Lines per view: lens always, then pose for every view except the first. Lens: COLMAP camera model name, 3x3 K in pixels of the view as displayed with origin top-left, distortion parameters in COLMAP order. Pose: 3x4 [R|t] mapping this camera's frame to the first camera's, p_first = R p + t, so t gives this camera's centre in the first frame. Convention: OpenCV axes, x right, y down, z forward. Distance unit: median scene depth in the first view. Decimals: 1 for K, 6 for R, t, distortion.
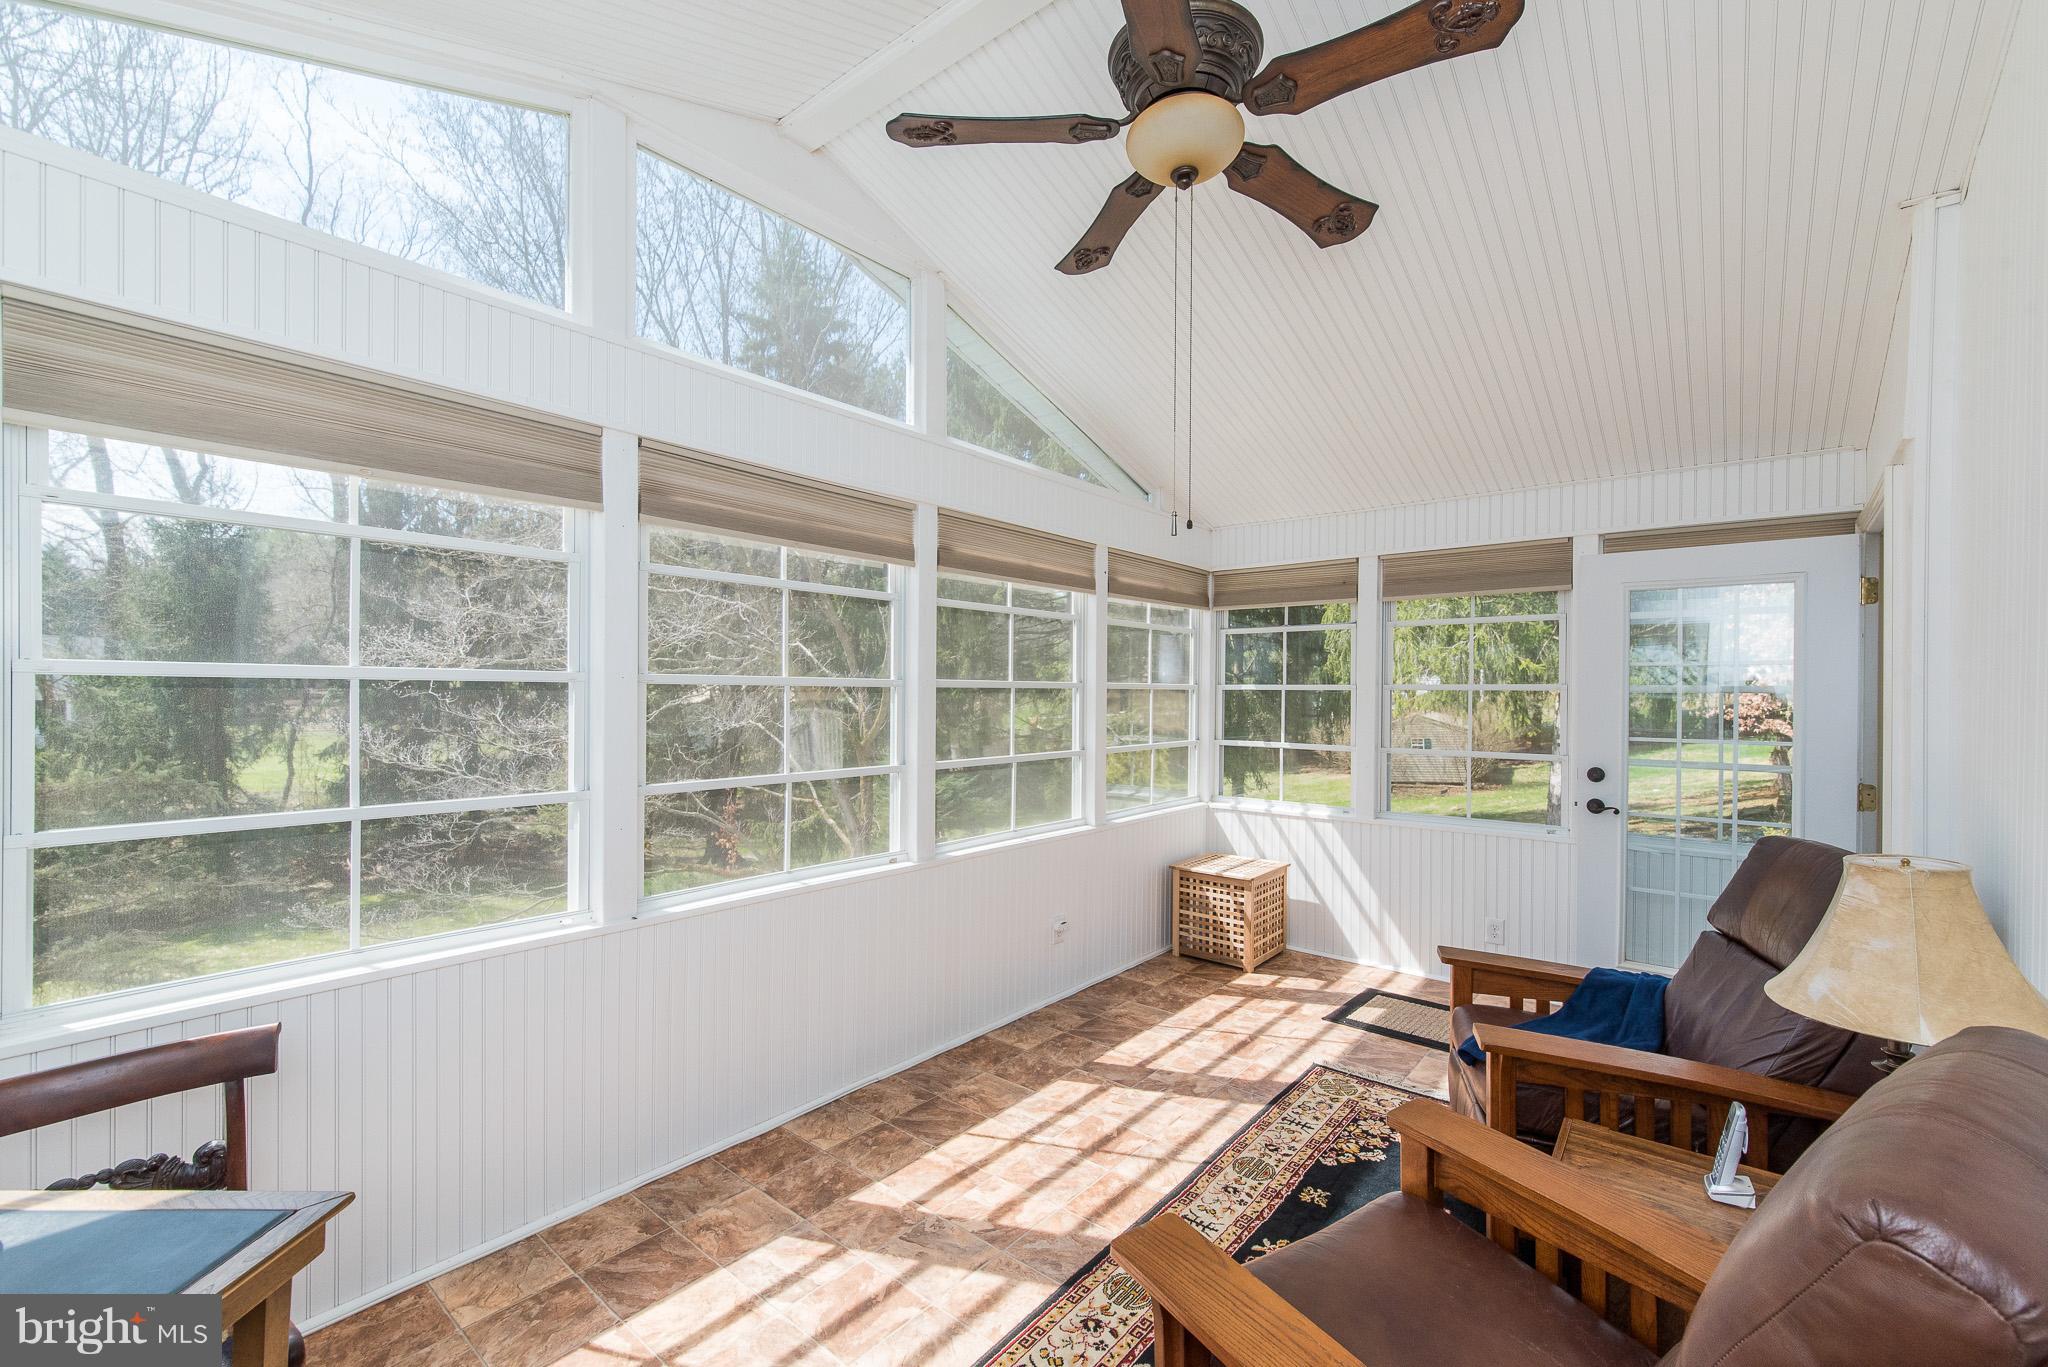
lens RADIAL K [[892.9, 0, 1029.9], [0, 892.9, 697.6], [0, 0, 1]] dist [-0.001354, -0.000146]
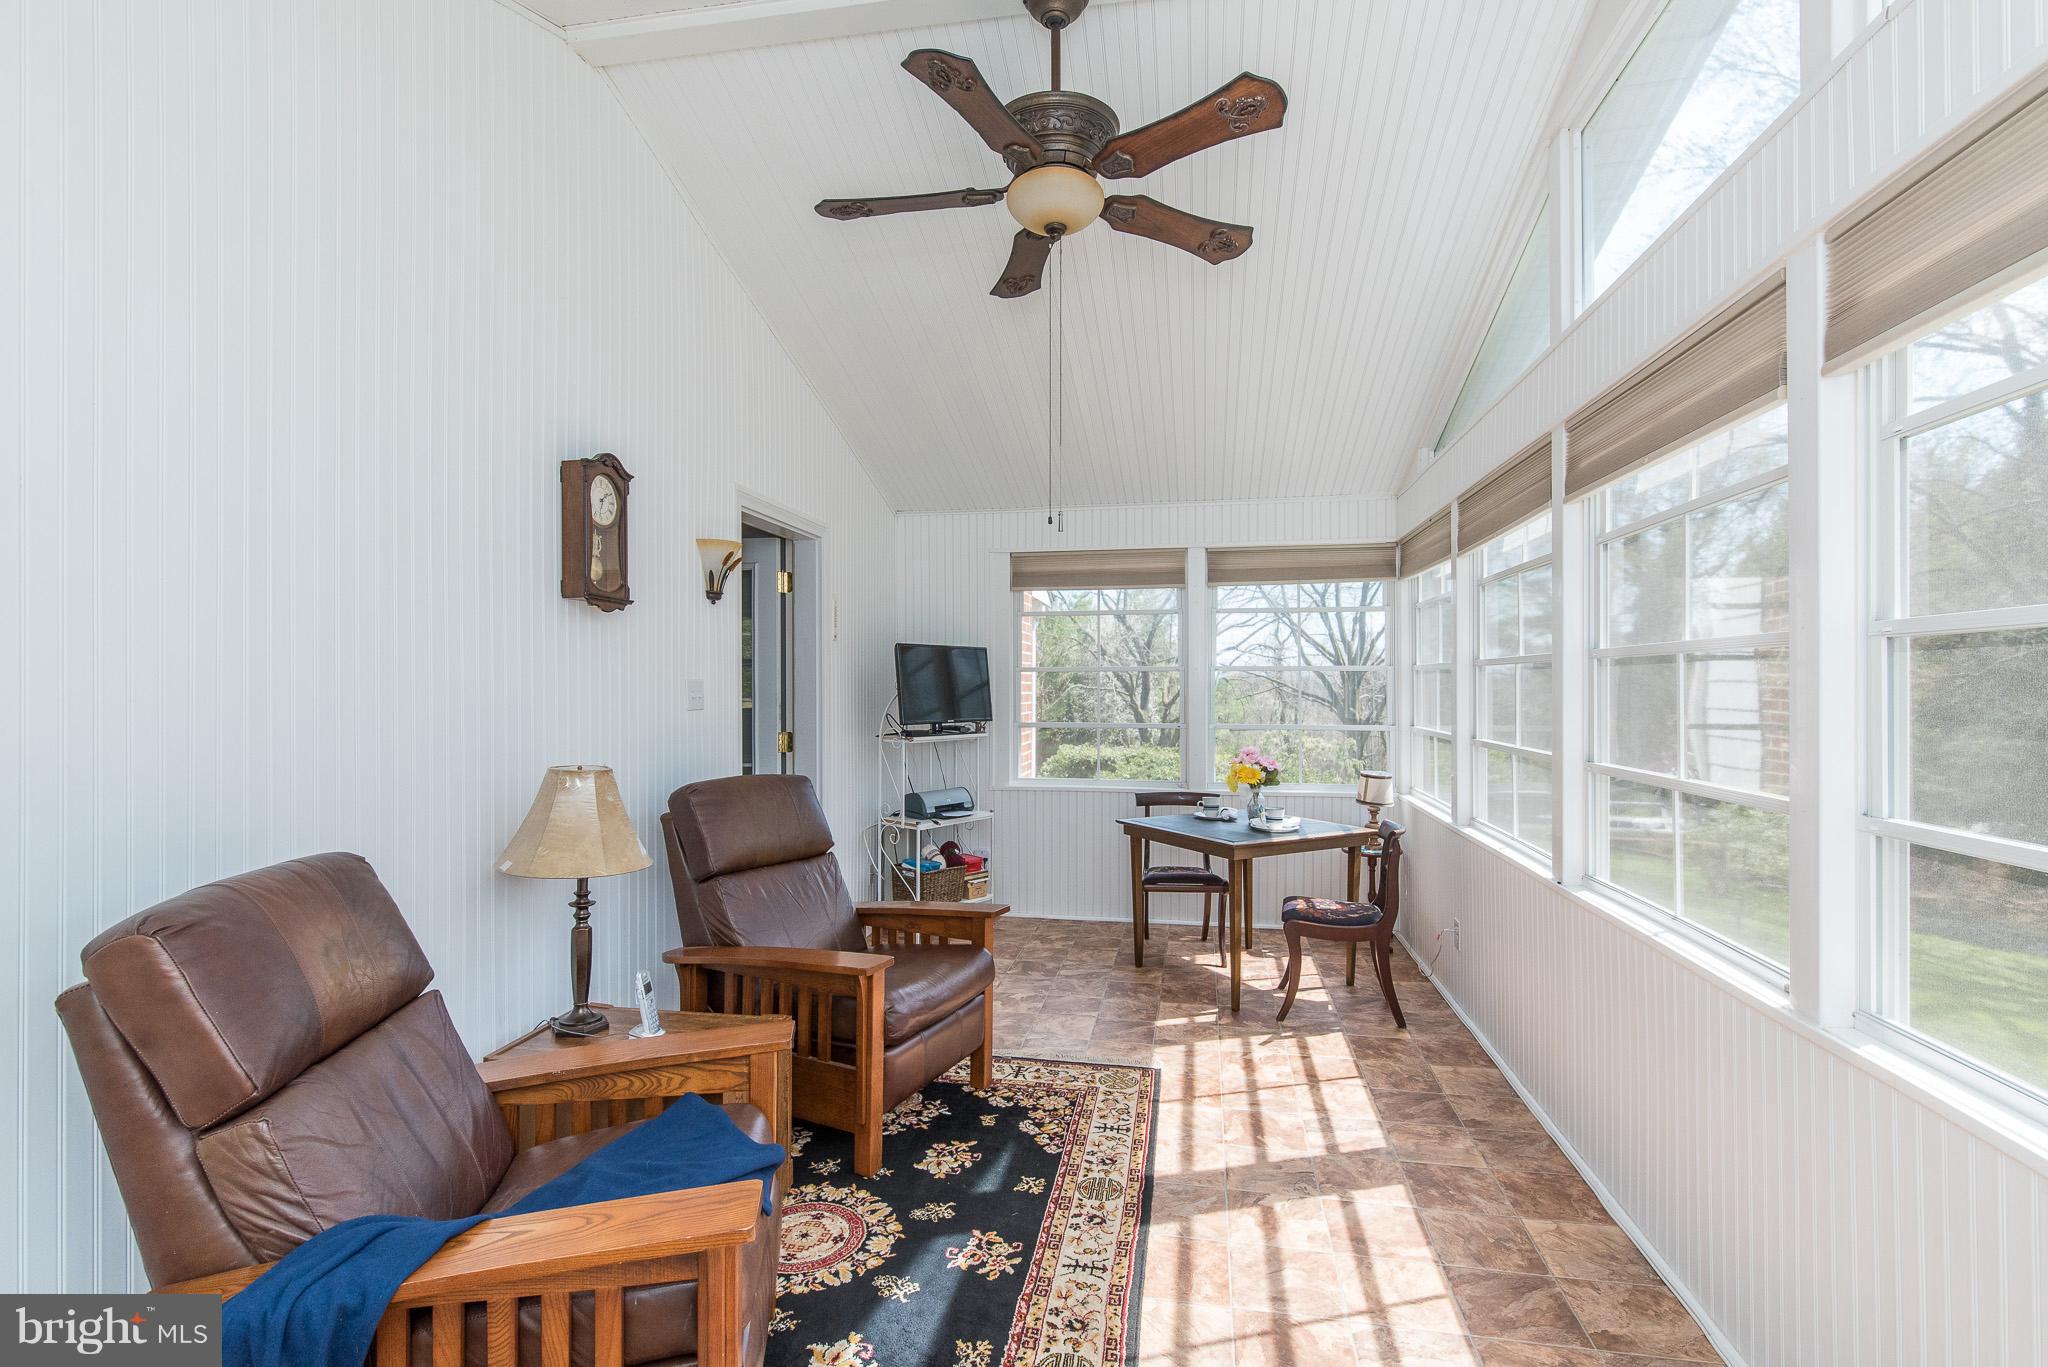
lens RADIAL K [[892.9, 0, 1028.9], [0, 892.9, 689.1], [0, 0, 1]] dist [-0.001354, -0.000146]
pose [[-0.883525, 0.004285, -0.468365, 0.653926], [0.009040, 0.999928, -0.007905, 0.016279], [0.468298, -0.011218, -0.883500, 1.765603]]
